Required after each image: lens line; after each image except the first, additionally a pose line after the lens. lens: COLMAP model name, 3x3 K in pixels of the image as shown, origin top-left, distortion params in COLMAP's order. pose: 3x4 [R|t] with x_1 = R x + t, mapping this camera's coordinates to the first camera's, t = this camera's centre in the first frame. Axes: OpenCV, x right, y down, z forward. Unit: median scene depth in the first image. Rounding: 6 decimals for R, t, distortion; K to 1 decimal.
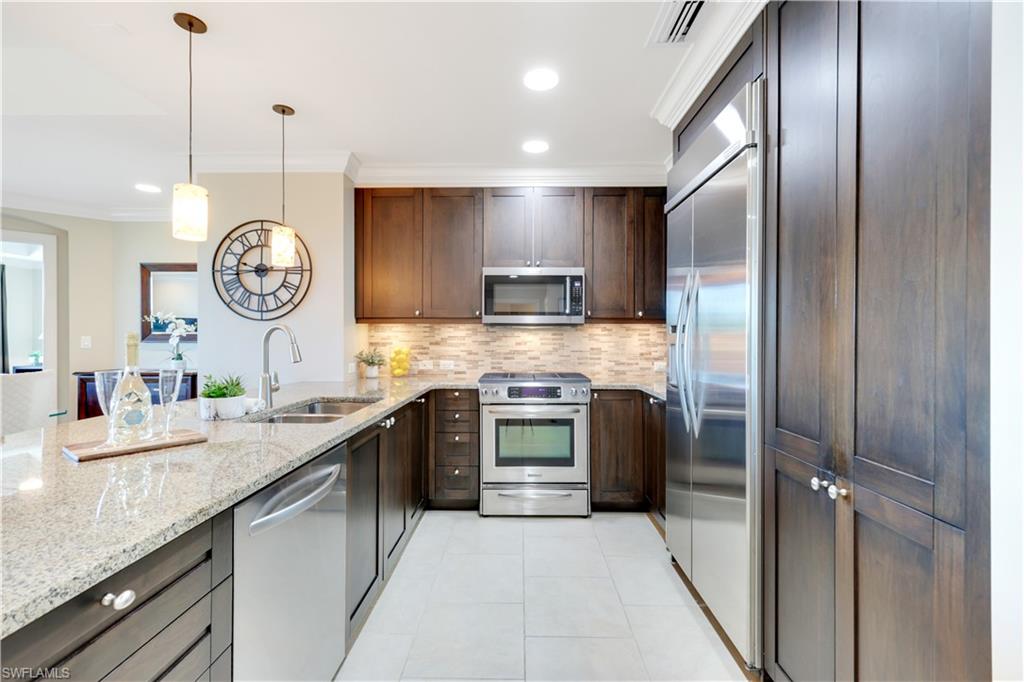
lens RADIAL K [[441.8, 0, 514.2], [0, 441.8, 337.7], [0, 0, 1]] dist [0.002852, 0.000240]
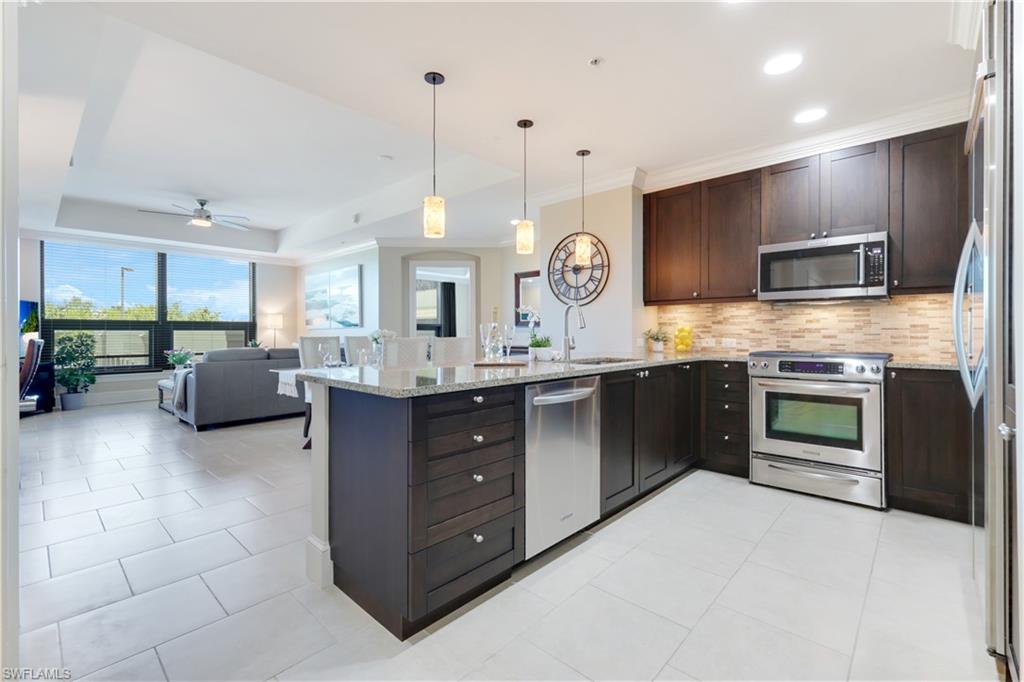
lens RADIAL K [[448.3, 0, 512.7], [0, 448.3, 332.8], [0, 0, 1]] dist [-0.000182, 0.000201]
pose [[0.746097, -0.001939, -0.665834, 0.201470], [0.001058, 0.999998, -0.001726, 0.045144], [0.665836, 0.000583, 0.746098, -0.163769]]
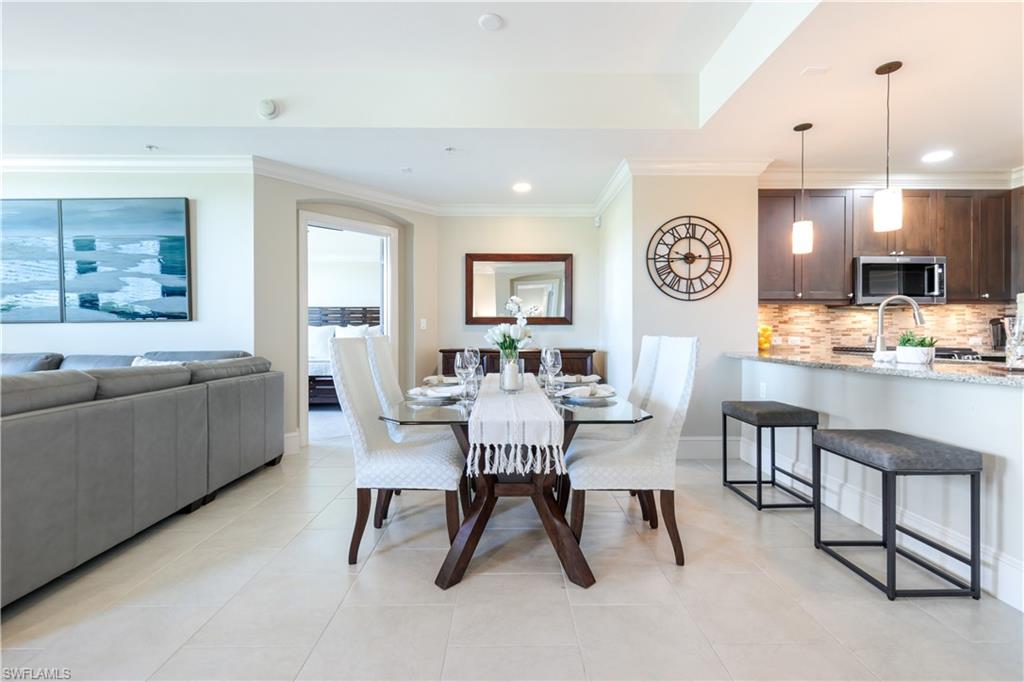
lens RADIAL K [[441.8, 0, 514.2], [0, 441.8, 337.7], [0, 0, 1]] dist [0.002852, 0.000240]
pose [[0.999470, -0.002161, 0.032492, -1.073737], [0.001952, 0.999977, 0.006449, 0.051677], [-0.032505, -0.006382, 0.999451, -0.168297]]
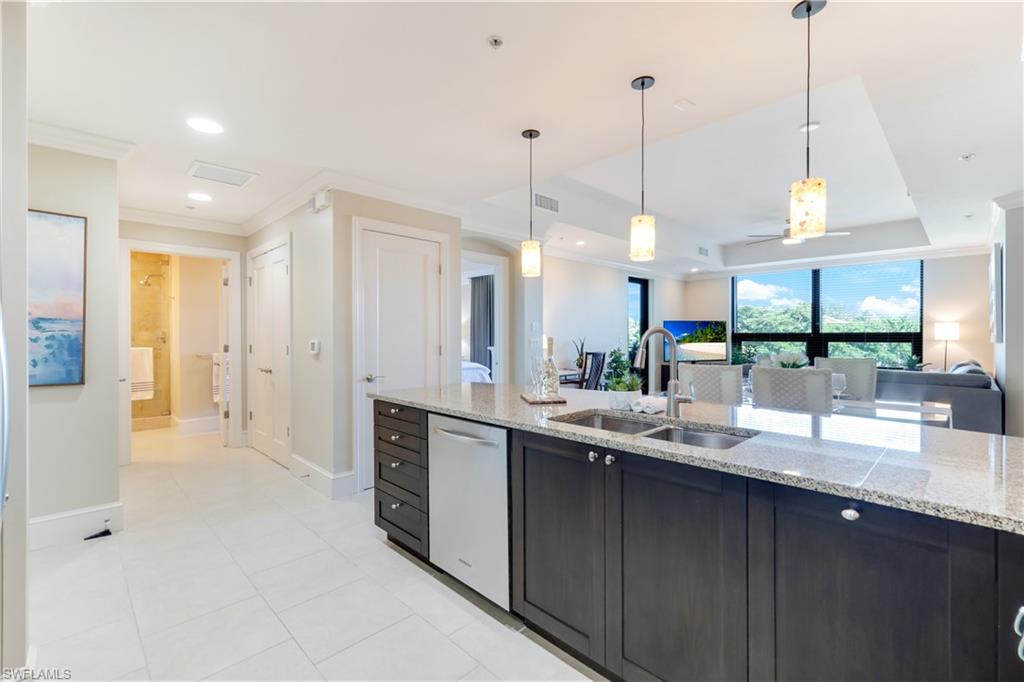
lens RADIAL K [[441.8, 0, 514.2], [0, 441.8, 337.7], [0, 0, 1]] dist [0.002852, 0.000240]
pose [[-0.698132, 0.002902, -0.715963, 0.220908], [0.000711, 0.999994, 0.003360, -0.007317], [0.715968, 0.001837, -0.698130, 0.885525]]
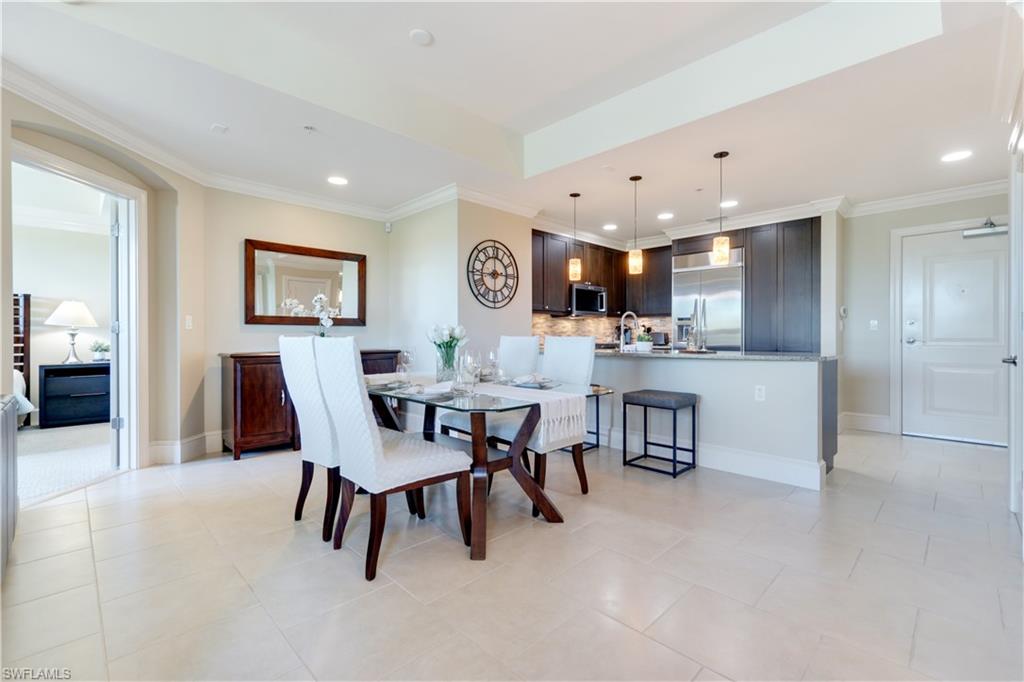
lens RADIAL K [[446.6, 0, 505.8], [0, 446.6, 339.1], [0, 0, 1]] dist [0.008450, 0.000176]
pose [[0.703032, -0.007411, 0.711120, -1.601687], [0.004485, 0.999972, 0.005988, 0.055360], [-0.711145, -0.001020, 0.703045, -0.077104]]
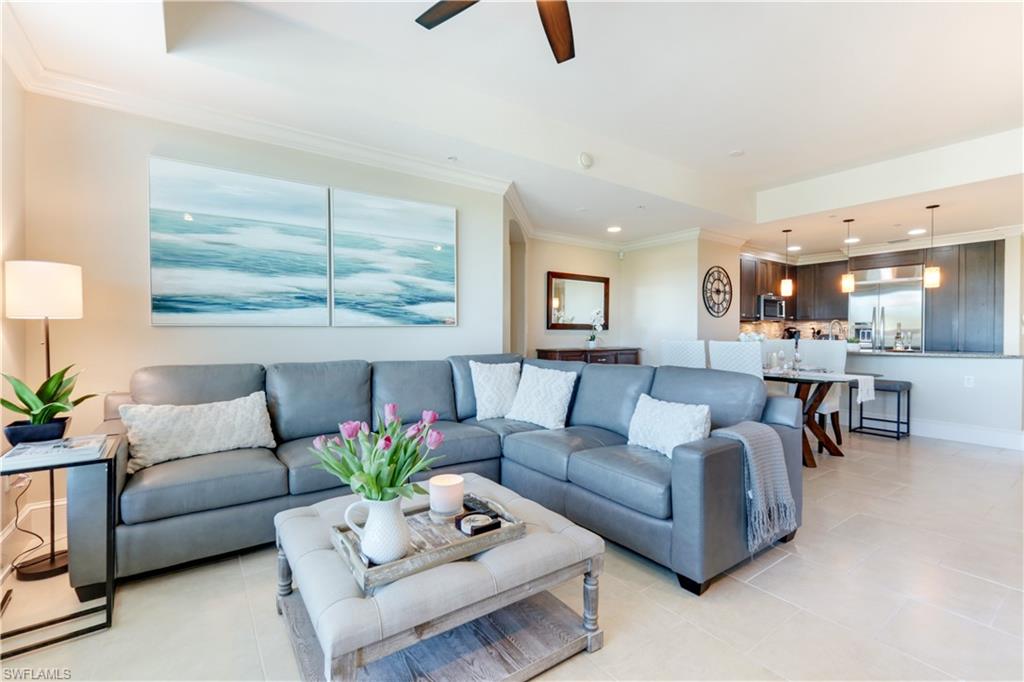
lens RADIAL K [[446.6, 0, 505.8], [0, 446.6, 339.1], [0, 0, 1]] dist [0.008450, 0.000176]
pose [[0.805480, -0.007996, 0.592569, -2.505884], [0.002109, 0.999941, 0.010627, 0.035708], [-0.592620, -0.007310, 0.805449, -0.046616]]
